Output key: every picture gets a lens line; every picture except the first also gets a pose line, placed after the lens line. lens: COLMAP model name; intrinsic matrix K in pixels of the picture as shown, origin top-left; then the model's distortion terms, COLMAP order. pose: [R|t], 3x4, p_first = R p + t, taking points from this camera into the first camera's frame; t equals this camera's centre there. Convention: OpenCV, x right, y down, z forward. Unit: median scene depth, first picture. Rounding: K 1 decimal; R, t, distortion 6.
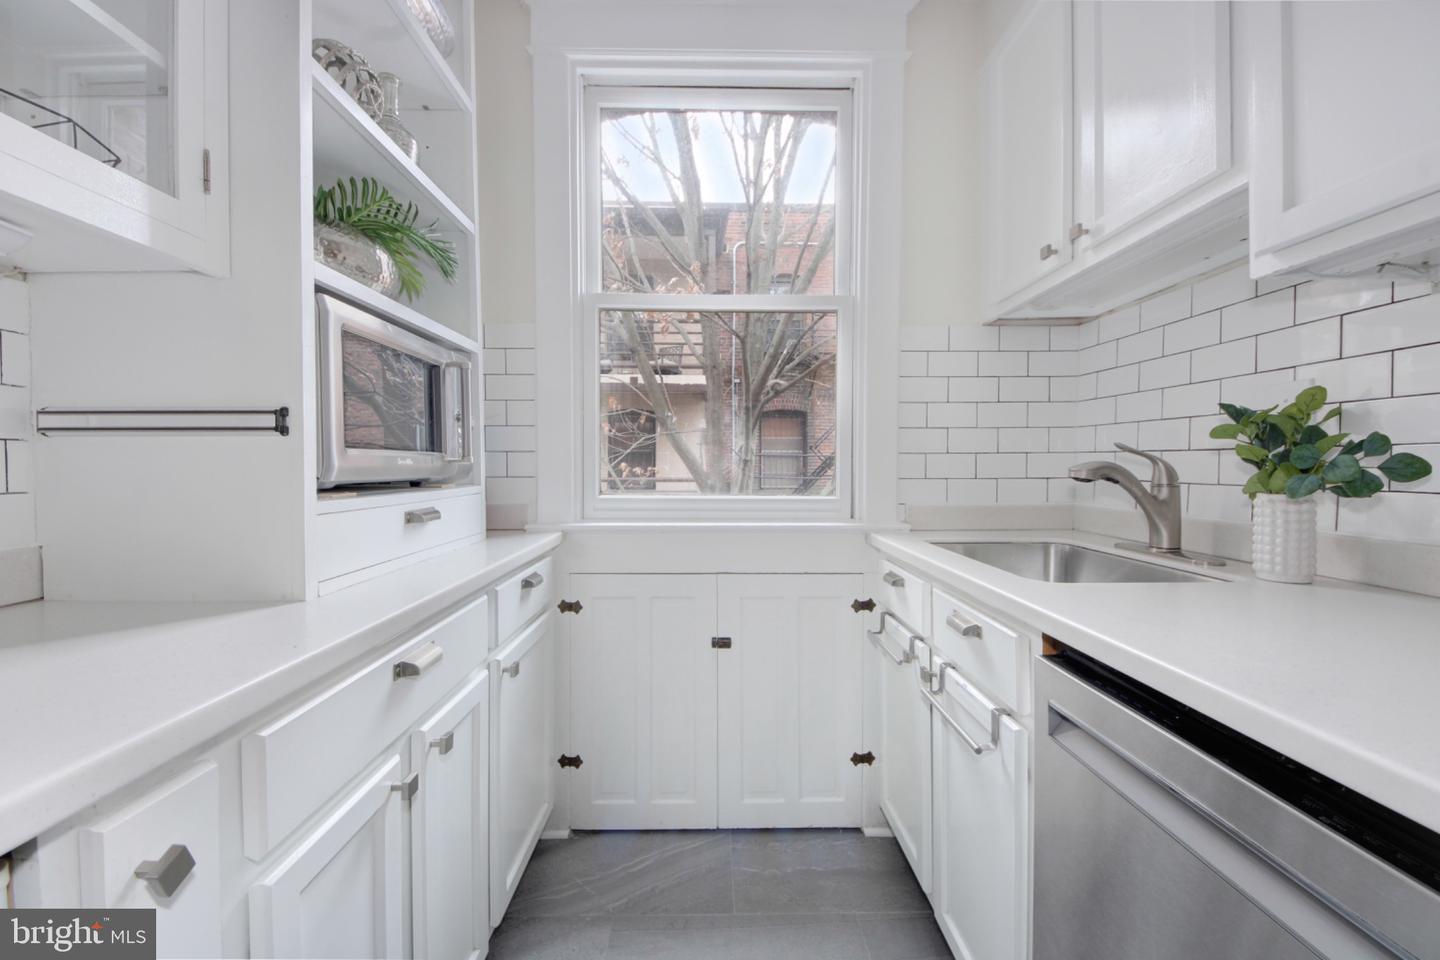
lens RADIAL K [[550.0, 0, 717.8], [0, 550.0, 473.0], [0, 0, 1]] dist [-0.000763, -0.000051]
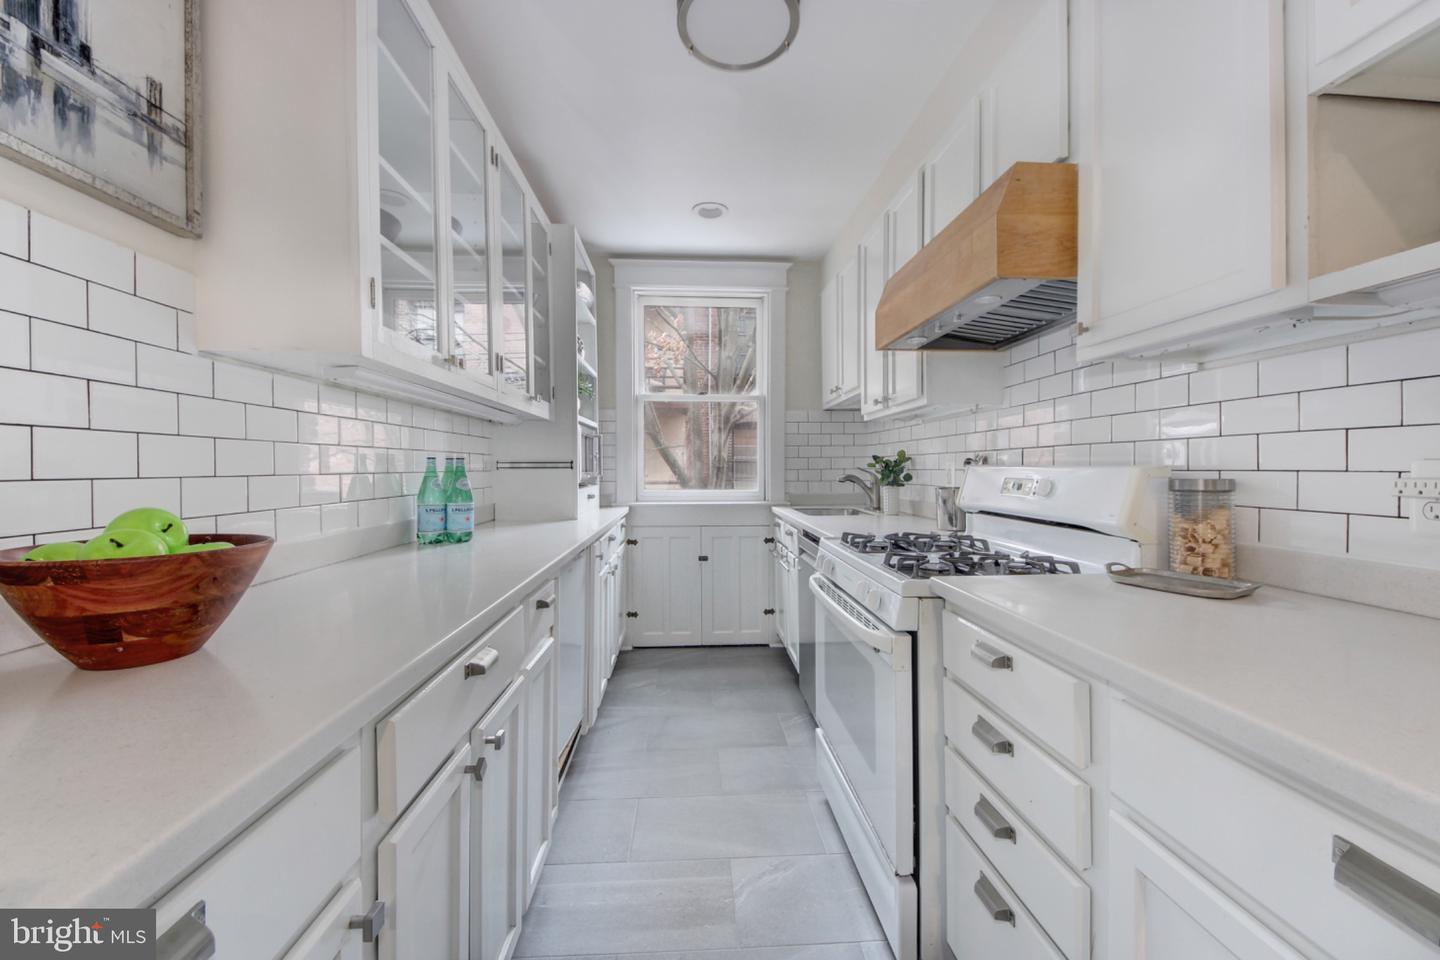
lens RADIAL K [[550.0, 0, 721.1], [0, 550.0, 473.3], [0, 0, 1]] dist [-0.000763, -0.000051]
pose [[0.998780, -0.004289, 0.049191, -0.027903], [0.004600, 0.999970, -0.006194, -0.009158], [-0.049163, 0.006413, 0.998770, -1.153155]]
